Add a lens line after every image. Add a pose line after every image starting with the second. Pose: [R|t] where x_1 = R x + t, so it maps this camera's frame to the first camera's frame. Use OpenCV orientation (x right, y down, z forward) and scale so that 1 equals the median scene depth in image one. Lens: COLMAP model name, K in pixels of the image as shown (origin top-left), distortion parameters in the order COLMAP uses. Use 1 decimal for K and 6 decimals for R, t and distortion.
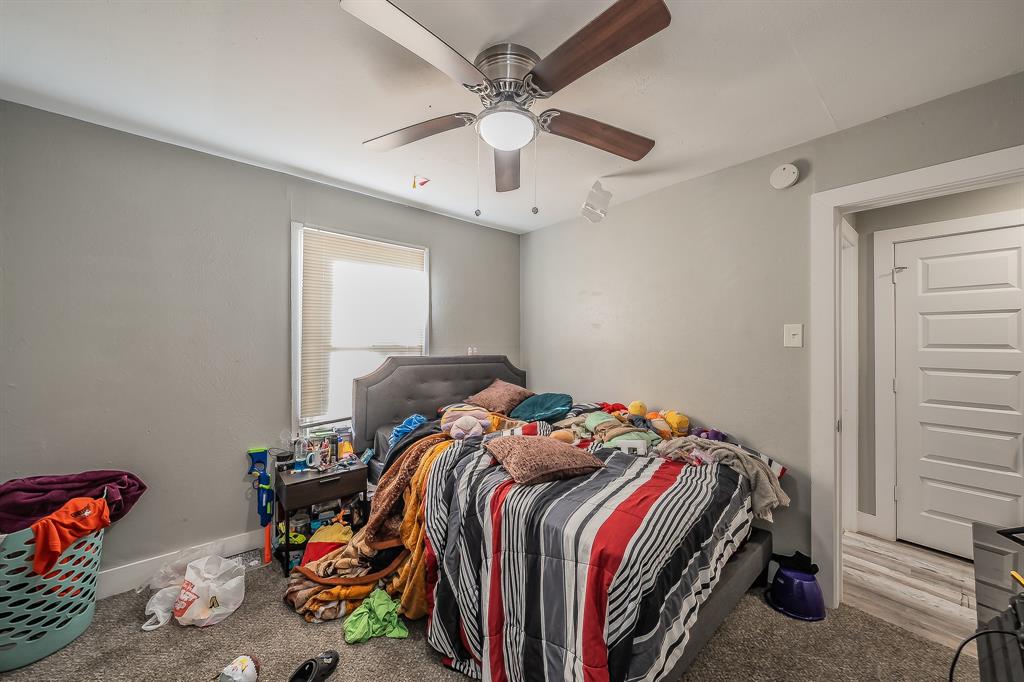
lens RADIAL K [[352.2, 0, 508.8], [0, 352.2, 337.2], [0, 0, 1]] dist [-0.000312, -0.000012]
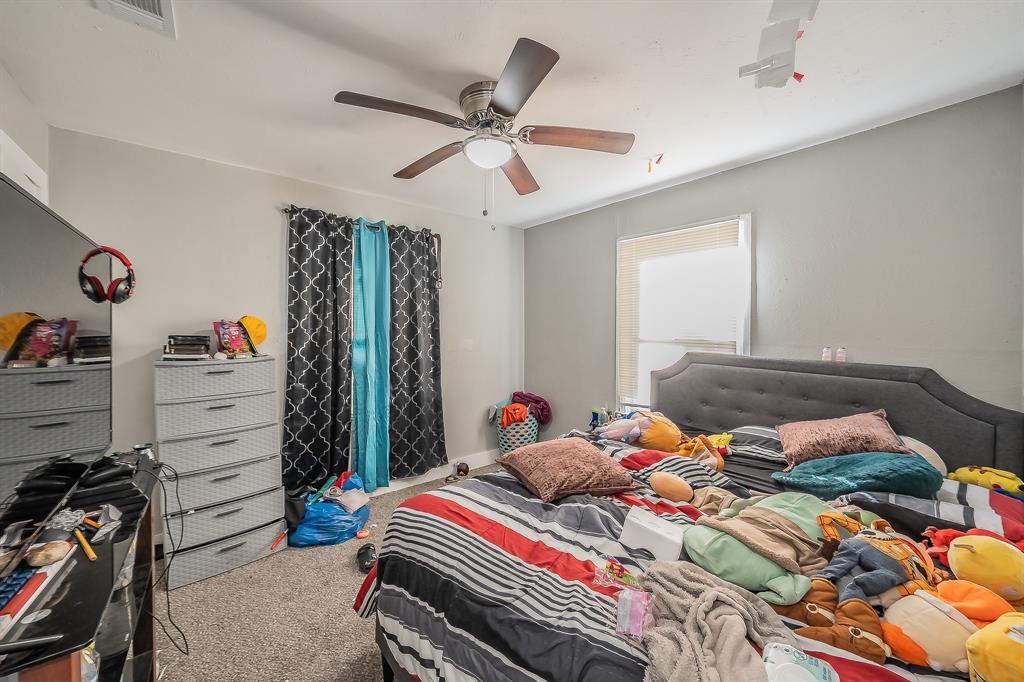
lens RADIAL K [[370.6, 0, 513.0], [0, 370.6, 336.1], [0, 0, 1]] dist [-0.000494, 0.000023]
pose [[0.006290, 0.012018, -0.999908, 0.668283], [-0.005762, 0.999912, 0.011982, 0.005684], [0.999964, 0.005687, 0.006359, 0.583758]]
